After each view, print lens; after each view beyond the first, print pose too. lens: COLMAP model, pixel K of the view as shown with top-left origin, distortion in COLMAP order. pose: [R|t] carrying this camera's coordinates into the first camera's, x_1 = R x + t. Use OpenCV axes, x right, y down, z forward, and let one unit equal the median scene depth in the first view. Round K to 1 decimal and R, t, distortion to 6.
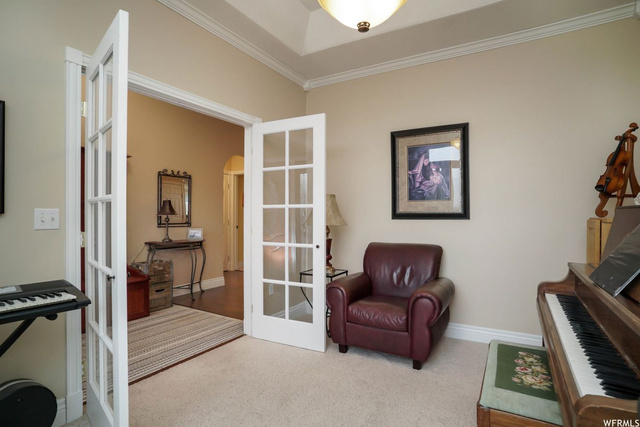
lens RADIAL K [[333.9, 0, 316.8], [0, 333.9, 213.6], [0, 0, 1]] dist [-0.058233, 0.015863]
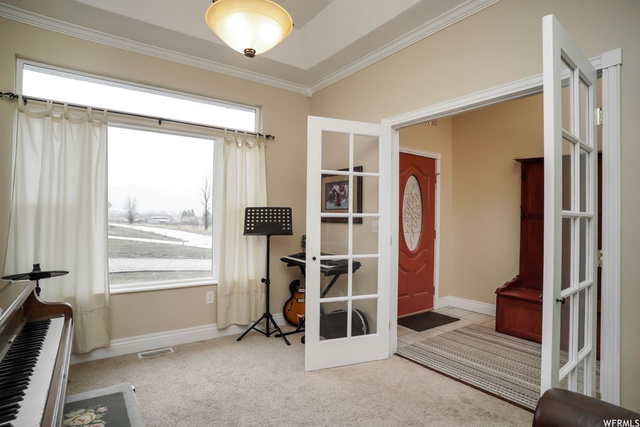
lens RADIAL K [[333.9, 0, 316.4], [0, 333.9, 215.6], [0, 0, 1]] dist [-0.058233, 0.015863]
pose [[-0.401689, -0.016748, -0.915623, 0.639272], [-0.010108, 0.999853, -0.013855, -0.010841], [0.915720, 0.003689, -0.401799, 1.008963]]
